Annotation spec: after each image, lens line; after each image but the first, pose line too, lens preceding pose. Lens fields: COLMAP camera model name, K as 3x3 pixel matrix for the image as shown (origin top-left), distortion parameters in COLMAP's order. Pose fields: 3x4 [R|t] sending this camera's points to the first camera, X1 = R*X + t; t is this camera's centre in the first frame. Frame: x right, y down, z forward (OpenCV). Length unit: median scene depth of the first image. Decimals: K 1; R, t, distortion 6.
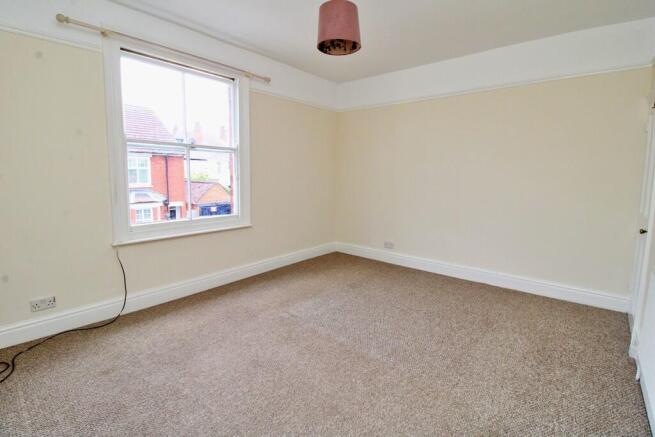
lens RADIAL K [[303.3, 0, 331.8], [0, 303.3, 209.2], [0, 0, 1]] dist [0.000329, -0.000259]
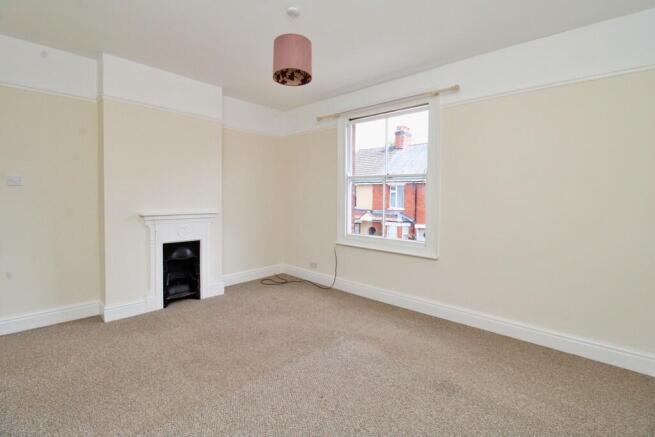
lens RADIAL K [[303.3, 0, 331.8], [0, 303.3, 209.2], [0, 0, 1]] dist [0.000329, -0.000259]
pose [[-0.032085, 0.029454, -0.999051, 0.844965], [-0.132123, 0.990669, 0.033451, -0.105216], [0.990714, 0.133071, -0.027894, 0.961739]]
